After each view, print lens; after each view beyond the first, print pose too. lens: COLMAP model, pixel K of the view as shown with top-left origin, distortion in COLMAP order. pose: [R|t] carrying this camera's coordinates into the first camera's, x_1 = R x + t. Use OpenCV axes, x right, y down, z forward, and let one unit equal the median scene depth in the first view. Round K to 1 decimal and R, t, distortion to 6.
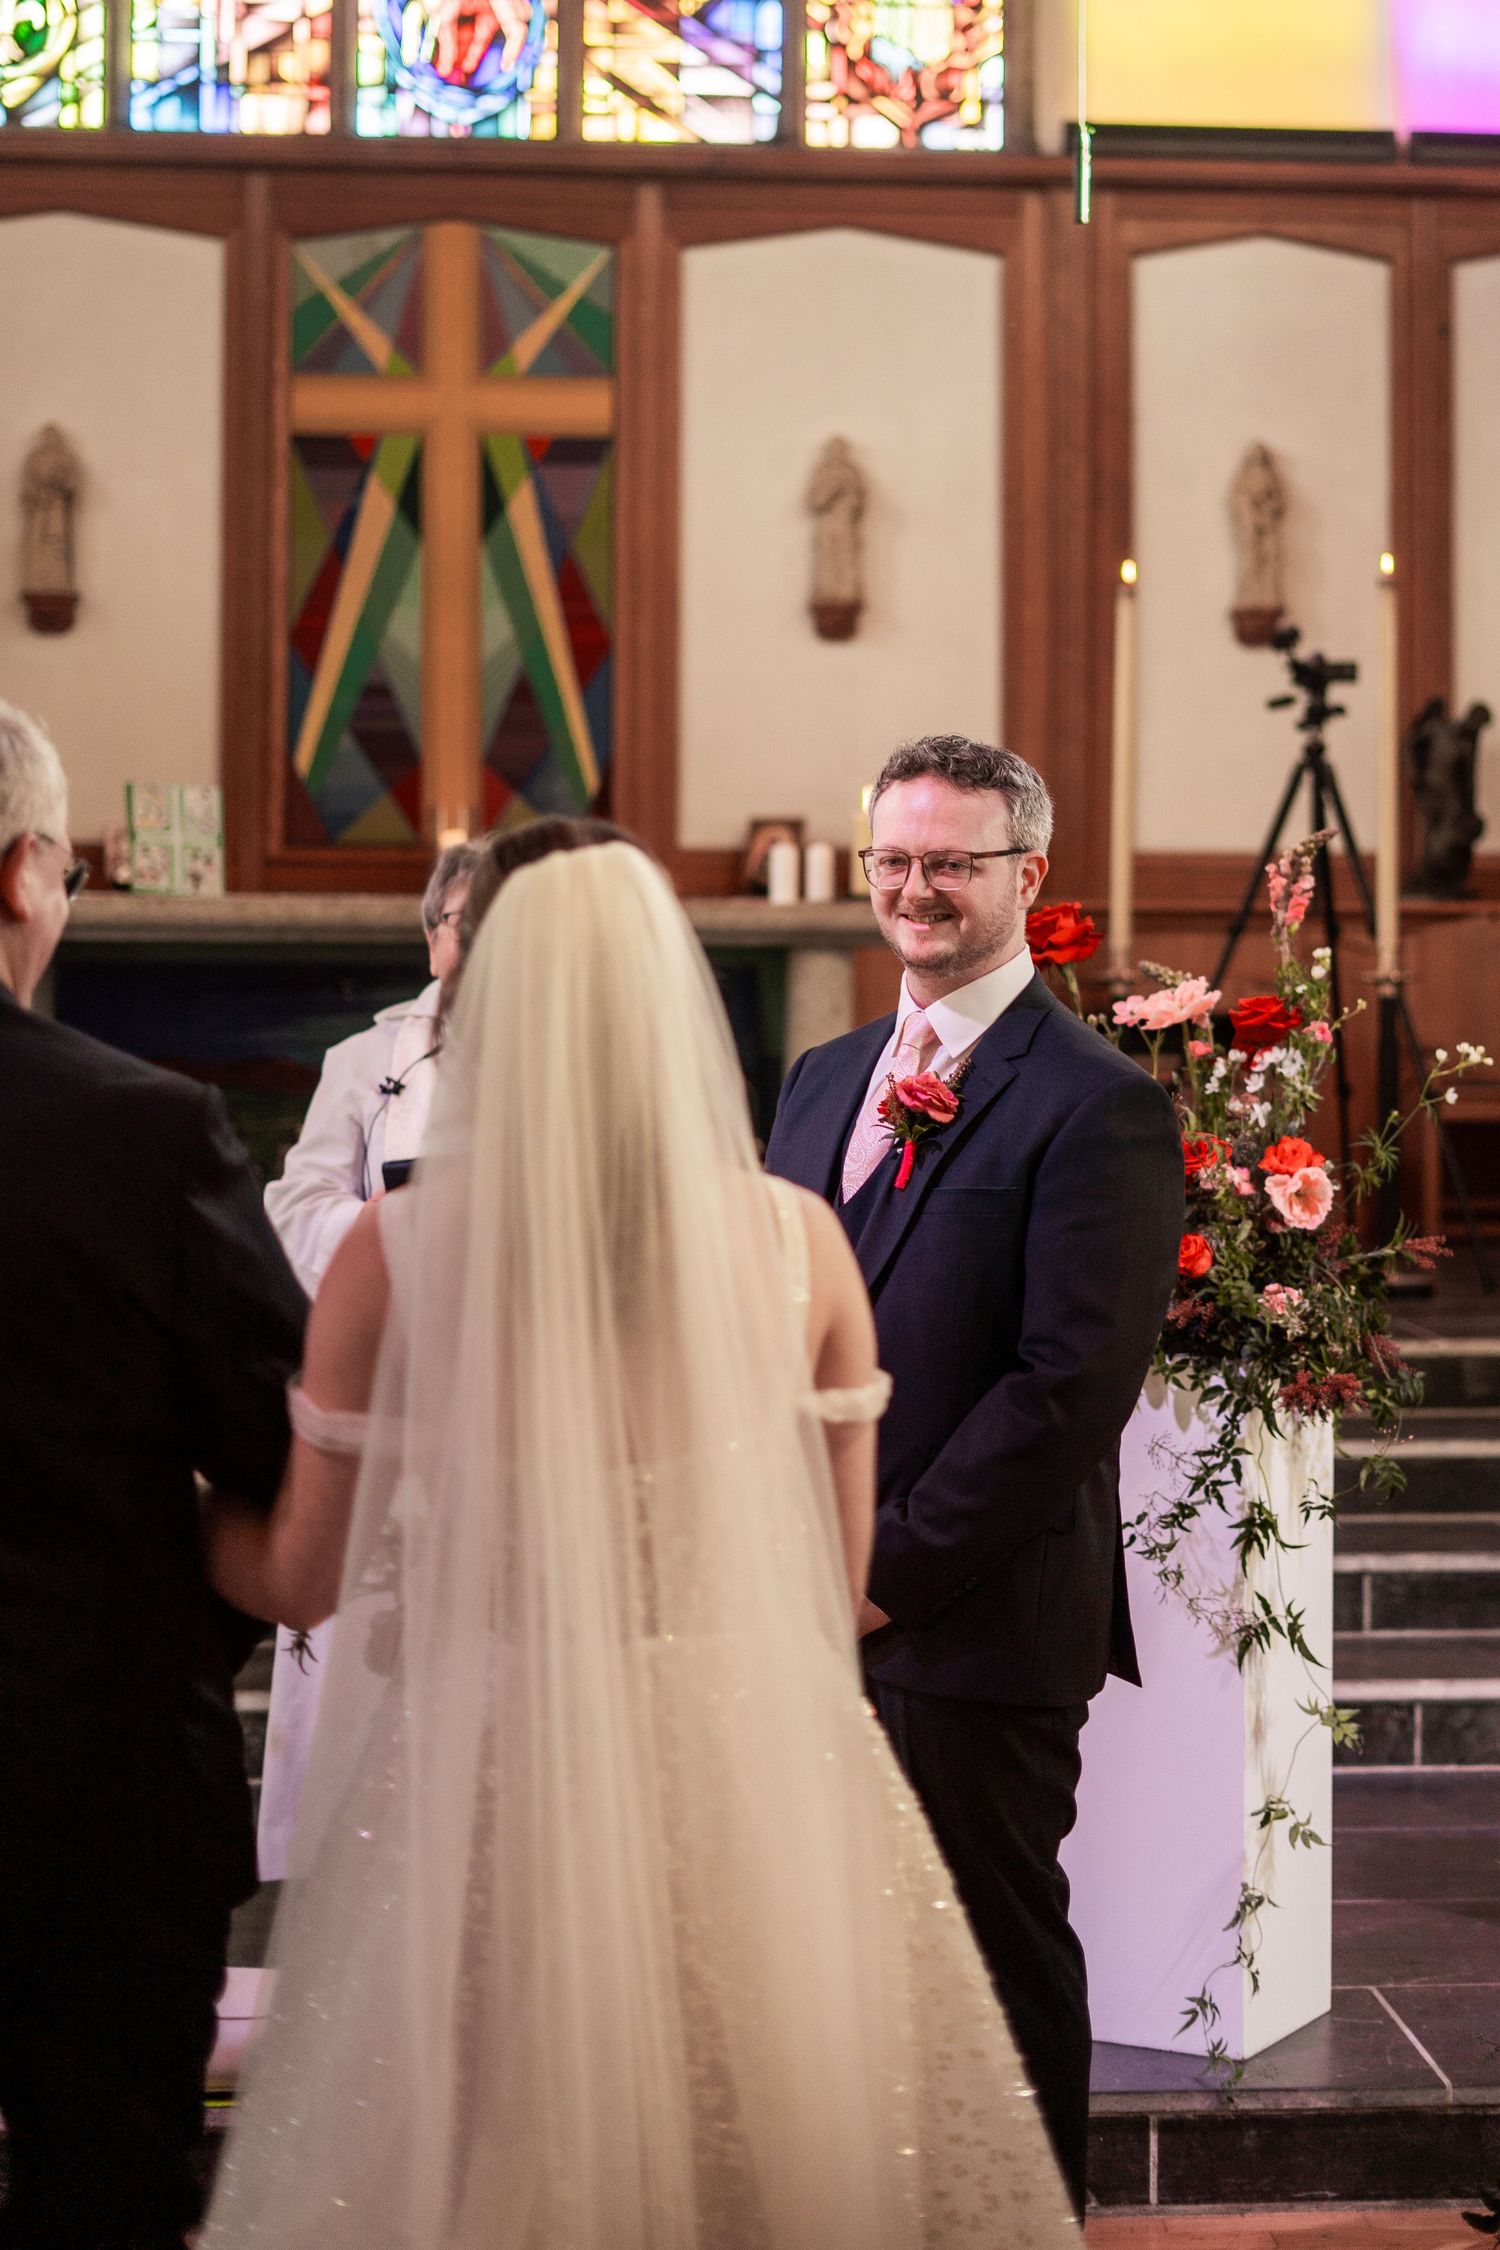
lens RADIAL K [[3736.7, 0, 886.2], [0, 3736.7, 945.3], [0, 0, 1]] dist [-0.001910, 0.043446]
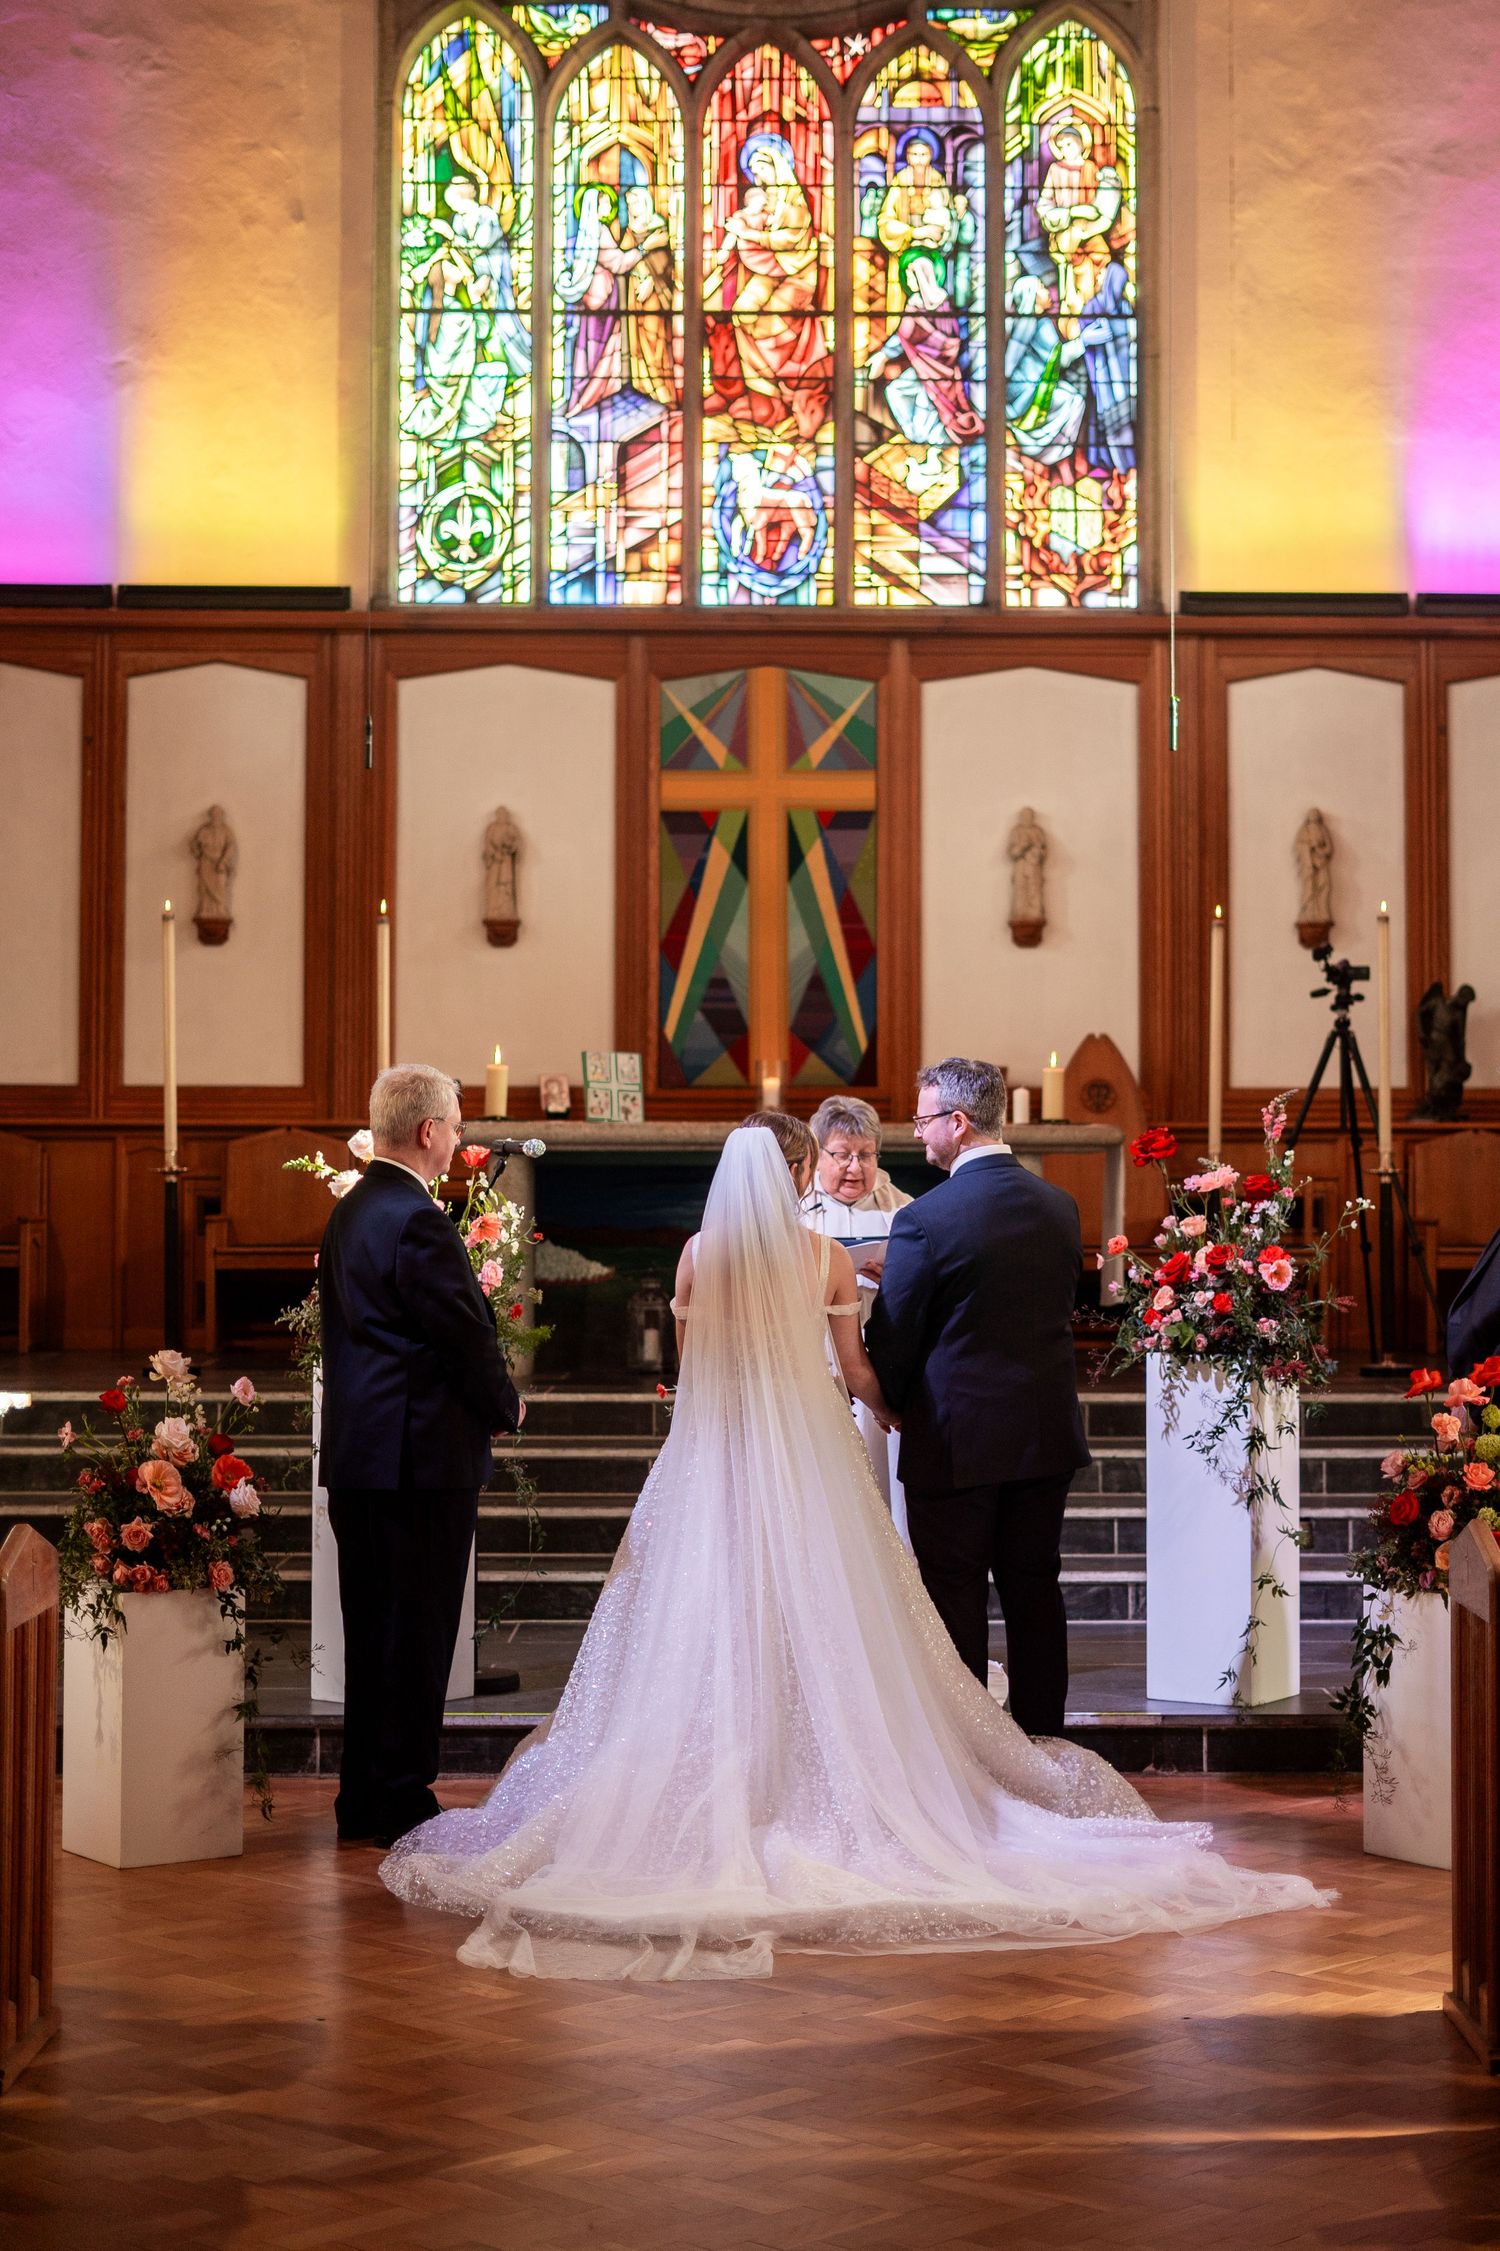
lens RADIAL K [[3738.4, 0, 886.2], [0, 3738.4, 945.7], [0, 0, 1]] dist [-0.001910, 0.043446]
pose [[0.999010, -0.006747, -0.043973, -0.004227], [0.004239, 0.998373, -0.056871, 0.001989], [0.044285, 0.056629, 0.997413, -0.474069]]
